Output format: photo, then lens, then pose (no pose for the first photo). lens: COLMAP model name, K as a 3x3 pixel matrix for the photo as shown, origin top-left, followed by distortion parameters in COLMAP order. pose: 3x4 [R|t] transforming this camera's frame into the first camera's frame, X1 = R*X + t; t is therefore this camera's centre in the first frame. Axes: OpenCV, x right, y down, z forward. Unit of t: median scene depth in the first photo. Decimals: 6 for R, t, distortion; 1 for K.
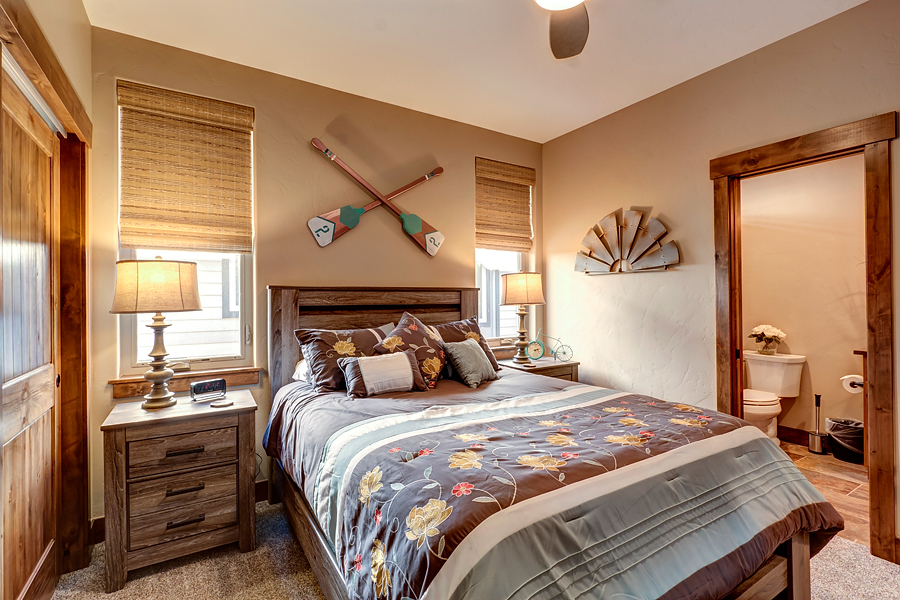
lens RADIAL K [[424.1, 0, 450.7], [0, 424.1, 298.2], [0, 0, 1]] dist [0.009644, -0.006999]
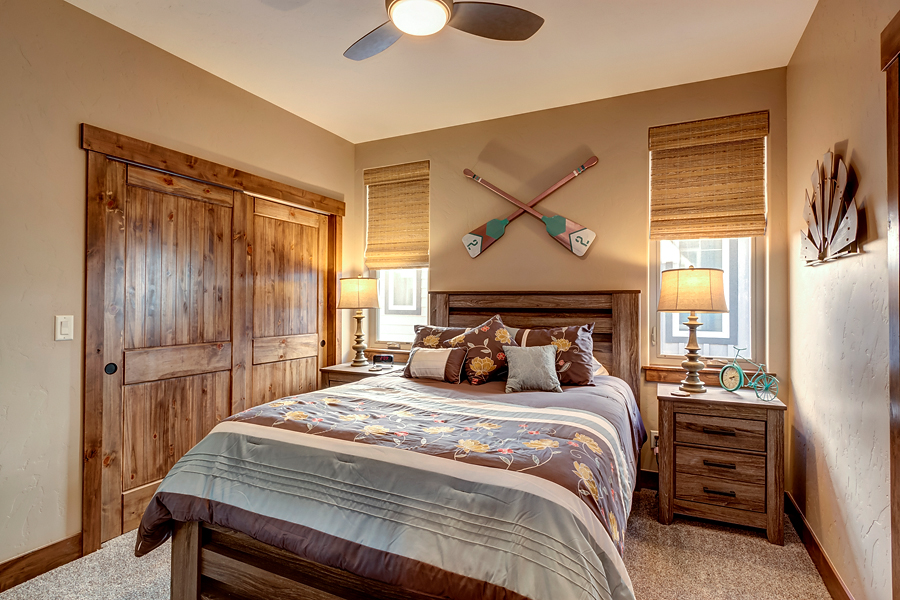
lens RADIAL K [[467.5, 0, 450.0], [0, 467.5, 300.0], [0, 0, 1]] dist [0.010504, 0.000179]
pose [[0.521666, 0.005865, -0.853130, 0.787062], [-0.006131, 0.999976, 0.003126, -0.007137], [0.853128, 0.003599, 0.521690, 0.262520]]
